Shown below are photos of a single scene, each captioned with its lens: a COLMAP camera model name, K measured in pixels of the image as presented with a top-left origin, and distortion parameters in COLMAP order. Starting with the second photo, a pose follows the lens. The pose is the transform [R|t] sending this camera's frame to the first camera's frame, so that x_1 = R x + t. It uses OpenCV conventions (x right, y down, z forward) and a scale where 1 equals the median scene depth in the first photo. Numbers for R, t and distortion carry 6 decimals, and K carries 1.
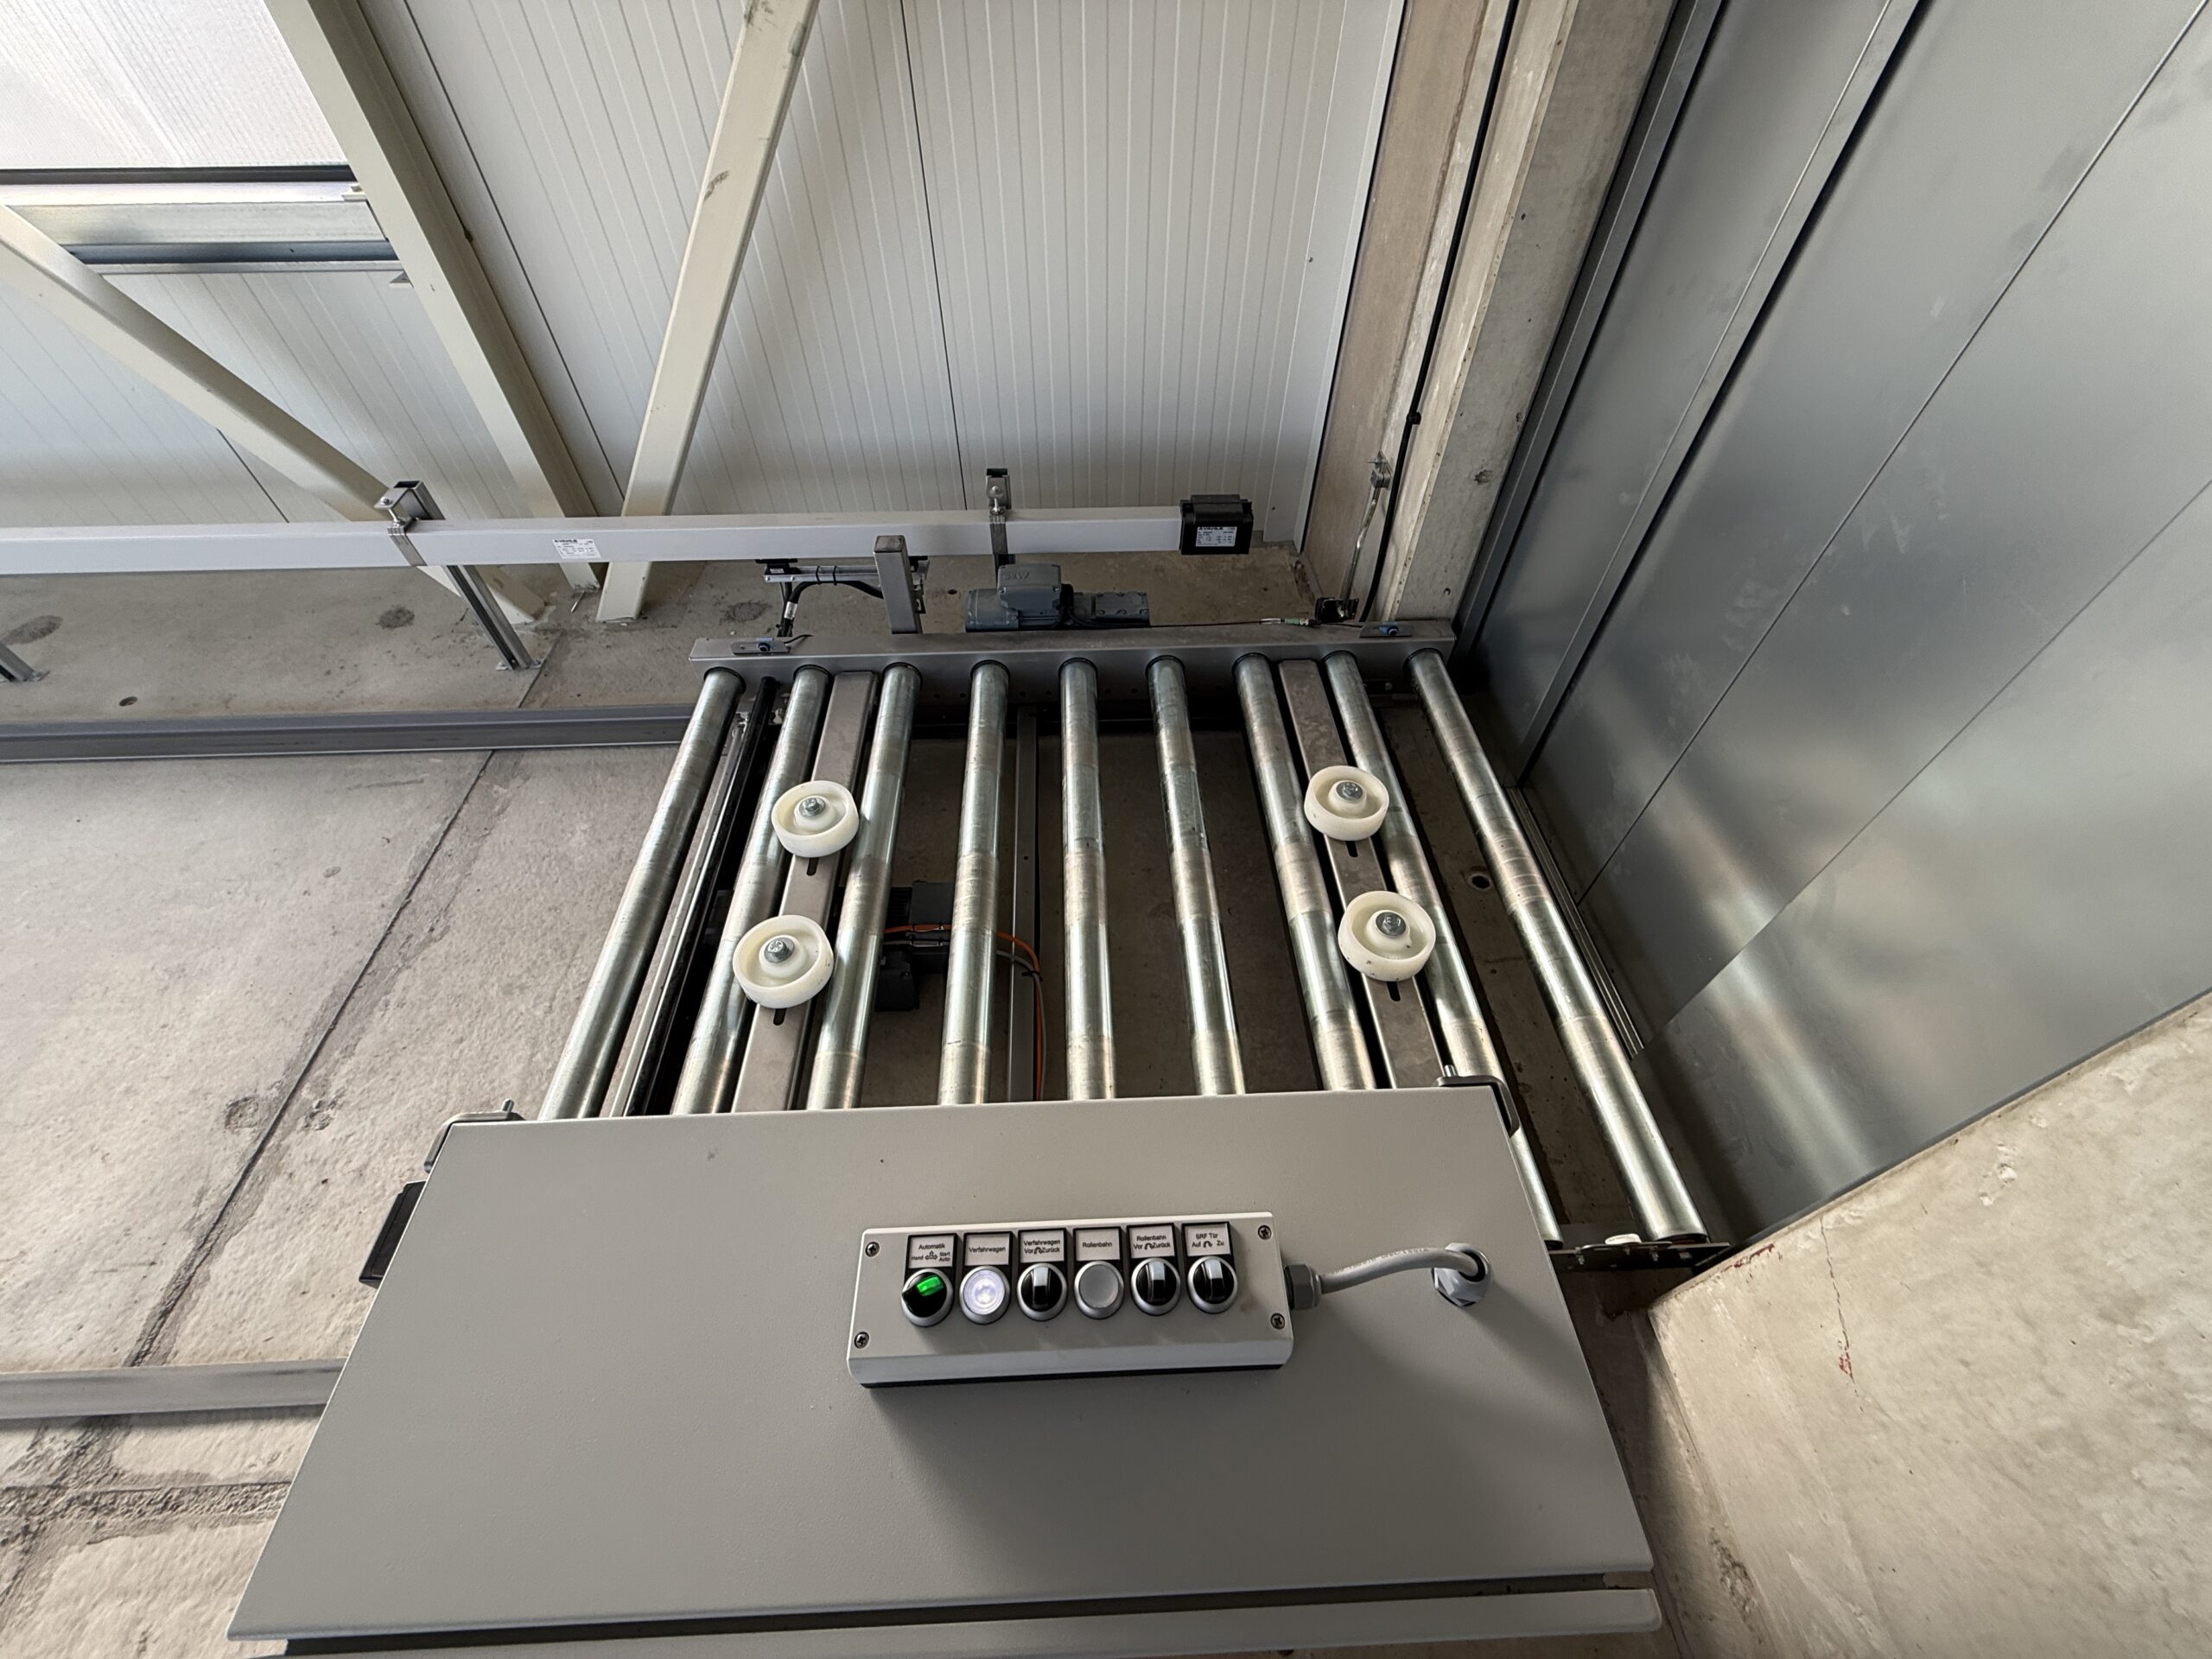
lens RADIAL K [[877.7, 0, 1106.3], [0, 877.7, 832.1], [0, 0, 1]] dist [0.002277, 0.000373]
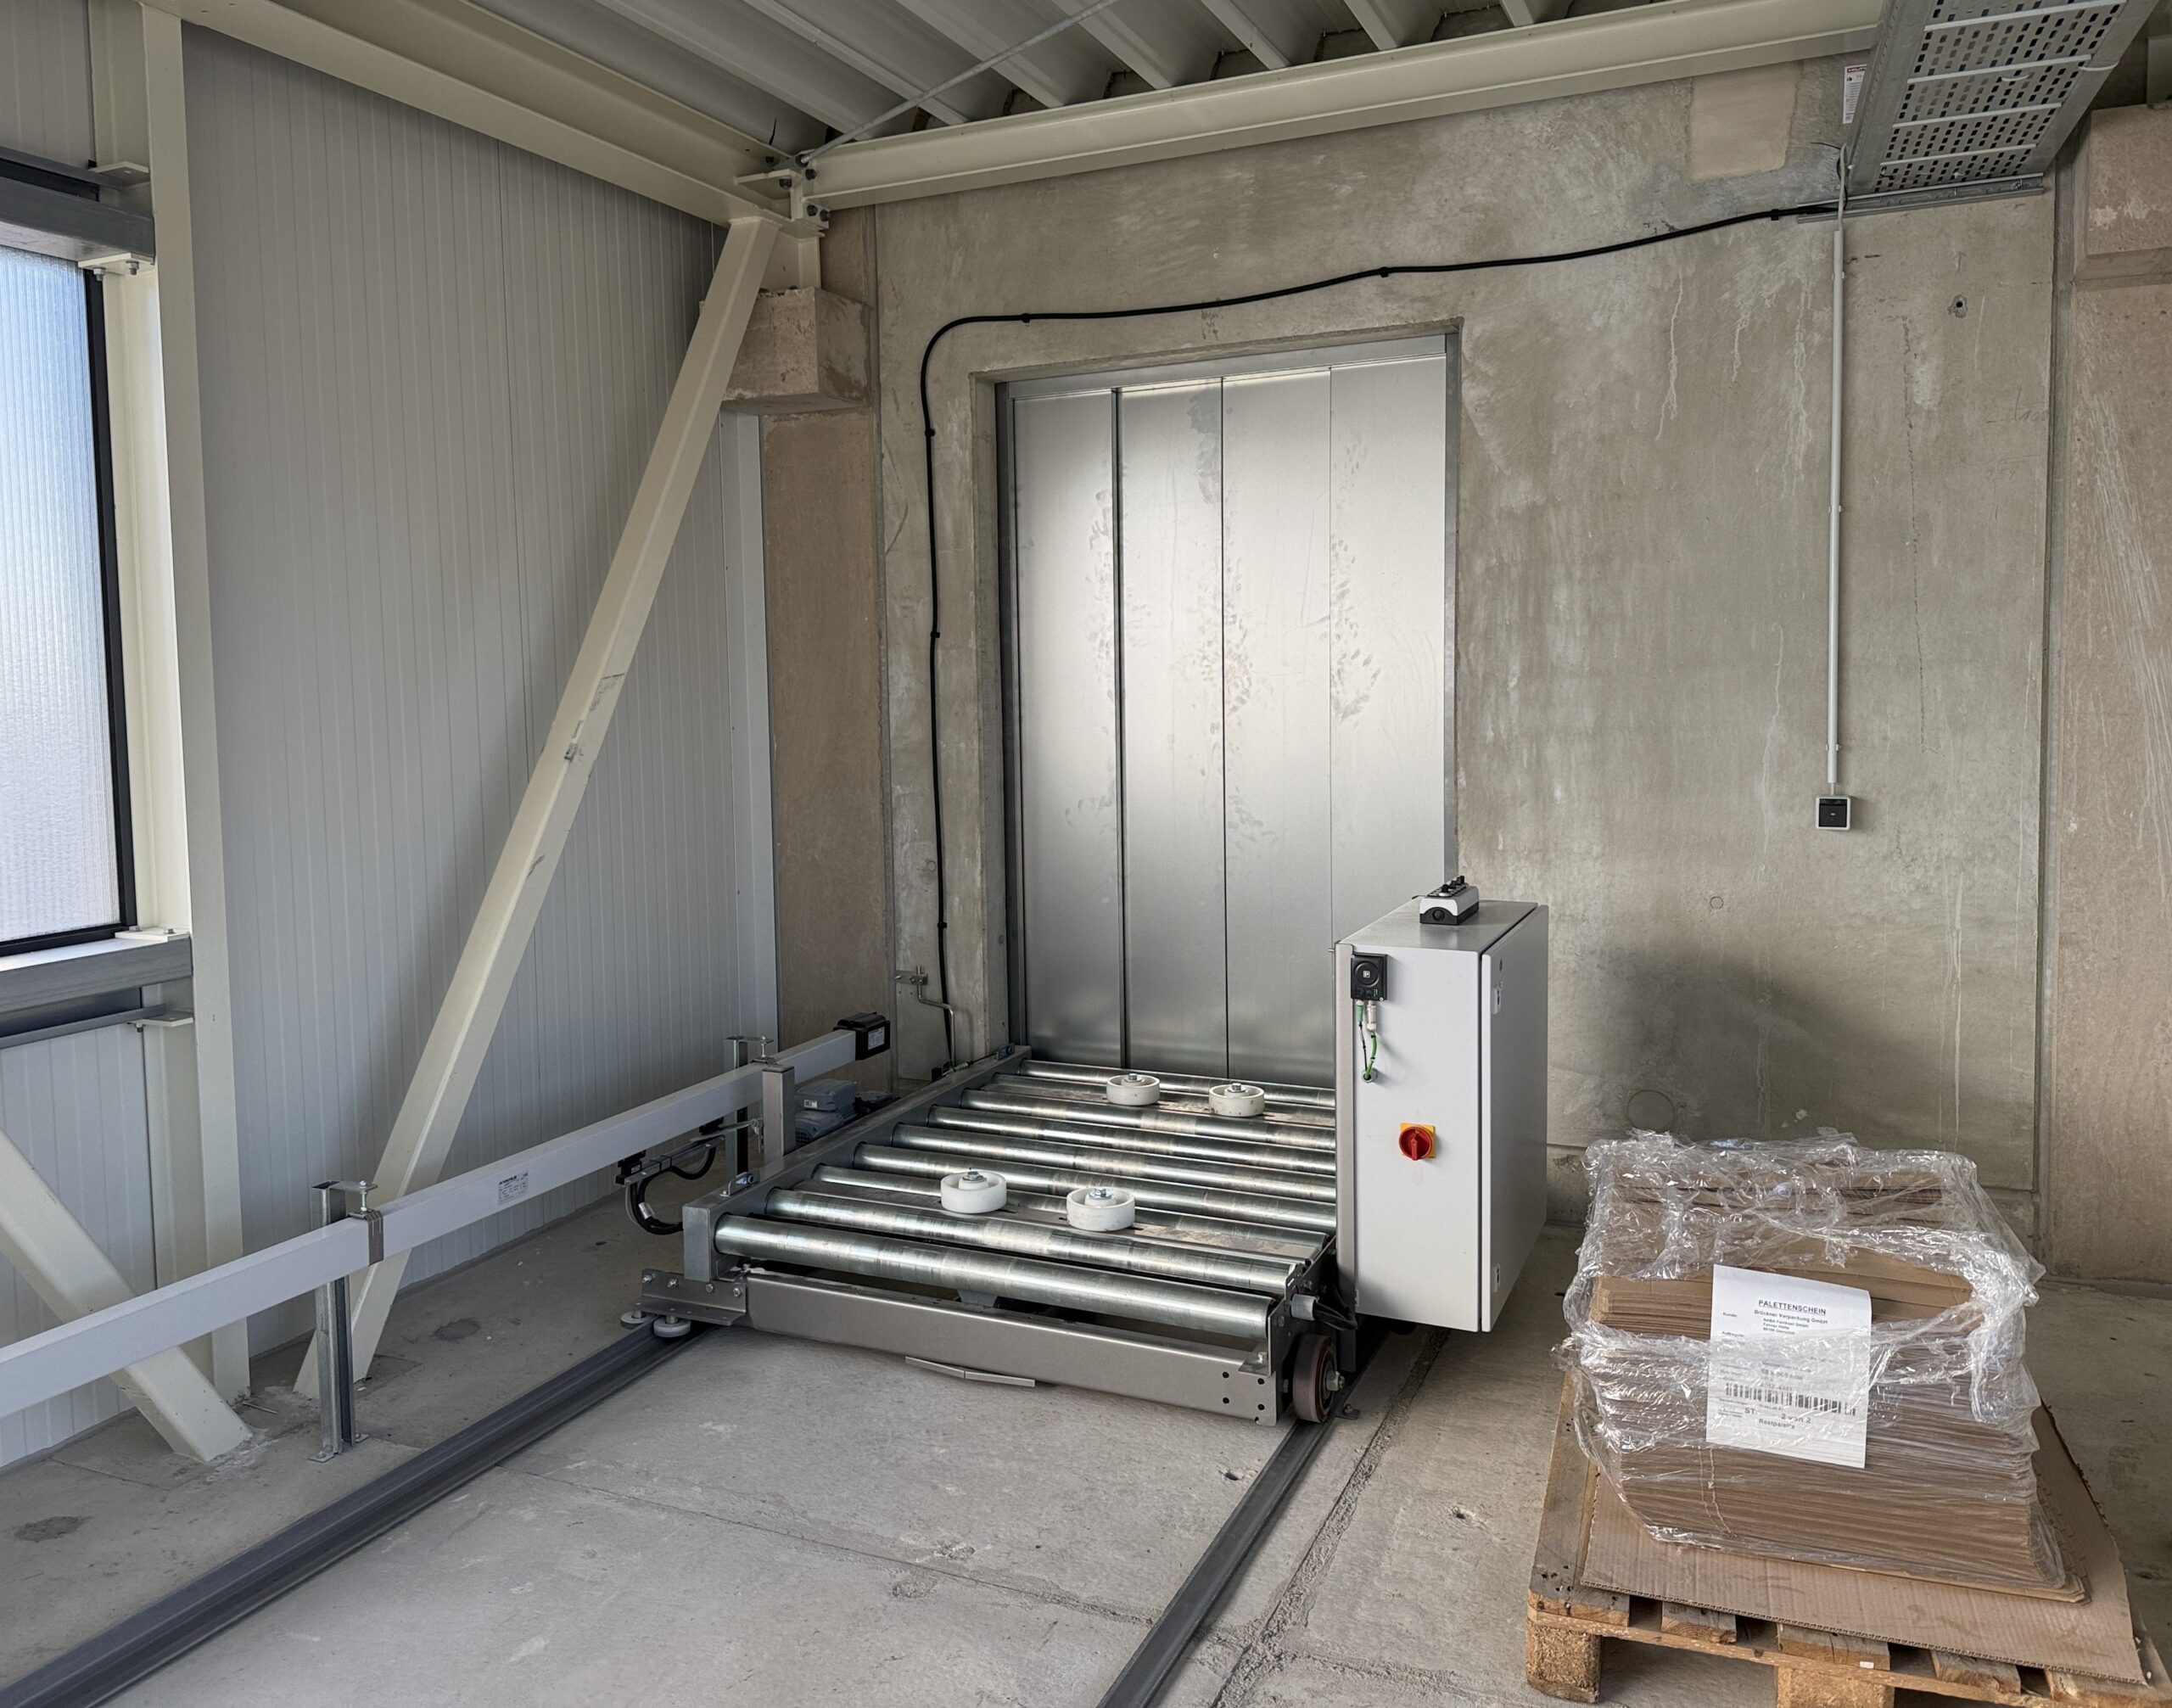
lens RADIAL K [[1625.1, 0, 1089.1], [0, 1625.1, 853.1], [0, 0, 1]] dist [0.000528, 0.000168]
pose [[0.451868, -0.122272, 0.883666, -1.663983], [0.693232, 0.671576, -0.261563, 0.276730], [-0.561467, 0.730777, 0.388226, -0.215210]]
